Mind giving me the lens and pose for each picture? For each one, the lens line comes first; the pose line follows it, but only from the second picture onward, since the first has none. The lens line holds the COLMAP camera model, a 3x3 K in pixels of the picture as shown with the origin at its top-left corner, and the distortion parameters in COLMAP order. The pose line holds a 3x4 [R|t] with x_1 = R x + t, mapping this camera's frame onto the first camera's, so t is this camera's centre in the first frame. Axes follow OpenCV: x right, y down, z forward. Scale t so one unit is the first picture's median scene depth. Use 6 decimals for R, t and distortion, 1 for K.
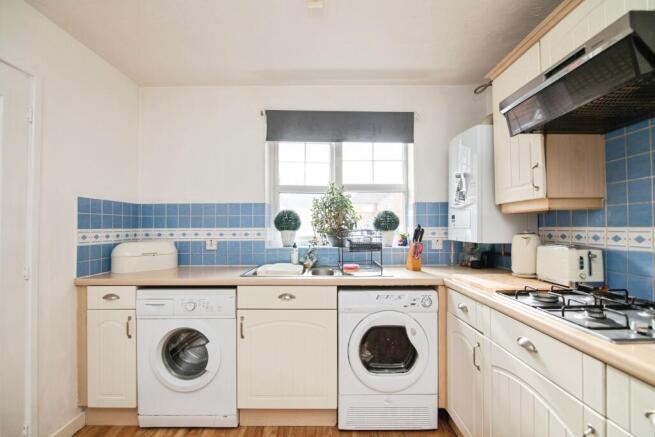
lens RADIAL K [[300.0, 0, 328.5], [0, 300.0, 221.3], [0, 0, 1]] dist [-0.020674, 0.001054]
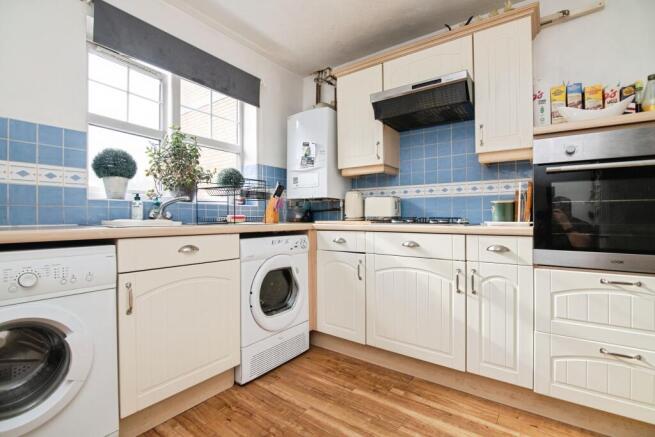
lens RADIAL K [[300.0, 0, 327.6], [0, 300.0, 217.0], [0, 0, 1]] dist [-0.020674, 0.001054]
pose [[0.586986, 0.005304, 0.809580, -0.569115], [-0.018352, 0.999809, 0.006756, 0.152530], [-0.809389, -0.018823, 0.586971, 0.229747]]
